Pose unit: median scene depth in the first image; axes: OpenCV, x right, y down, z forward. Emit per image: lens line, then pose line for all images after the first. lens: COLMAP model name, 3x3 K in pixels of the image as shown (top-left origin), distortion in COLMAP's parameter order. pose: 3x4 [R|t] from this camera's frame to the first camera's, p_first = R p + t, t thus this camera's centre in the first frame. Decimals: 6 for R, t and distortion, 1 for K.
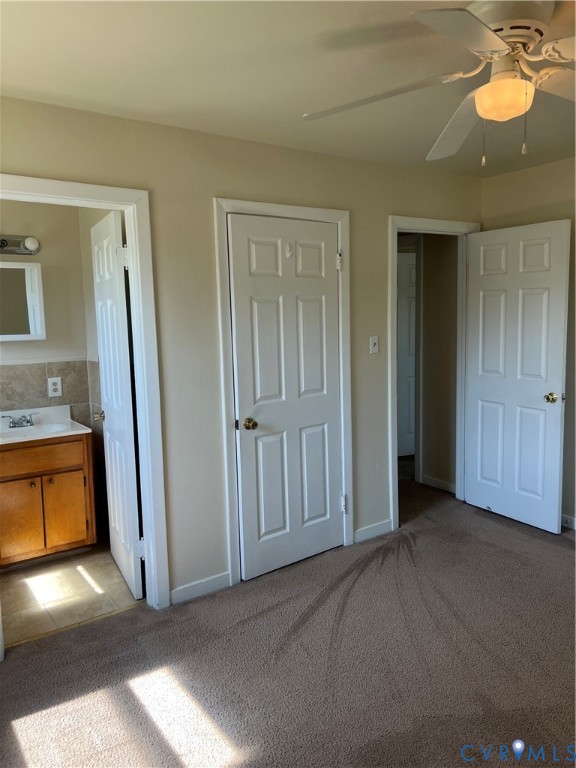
lens RADIAL K [[577.5, 0, 289.0], [0, 577.5, 382.4], [0, 0, 1]] dist [0.022367, -0.018827]
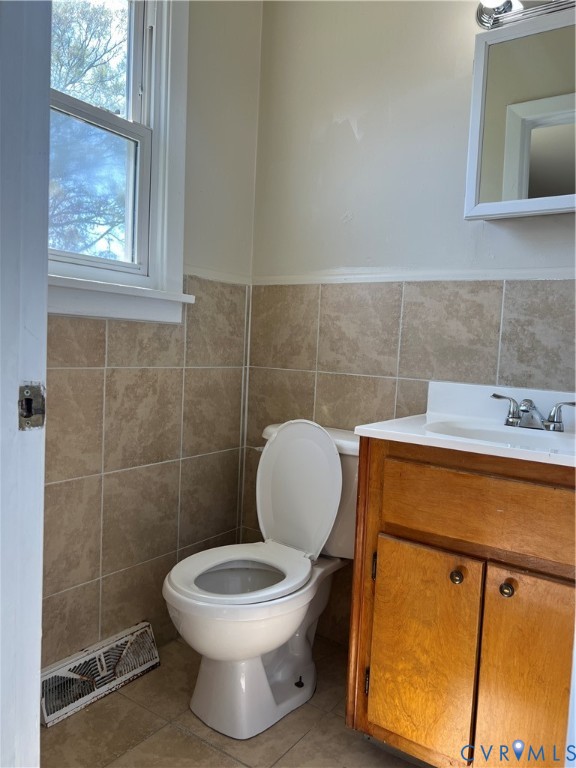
lens RADIAL K [[577.5, 0, 289.0], [0, 577.5, 381.0], [0, 0, 1]] dist [0.022367, -0.018827]
pose [[0.360646, 0.102702, -0.927031, -0.145621], [-0.165250, 0.985231, 0.044861, 0.053647], [0.917947, 0.137013, 0.372291, 0.685741]]
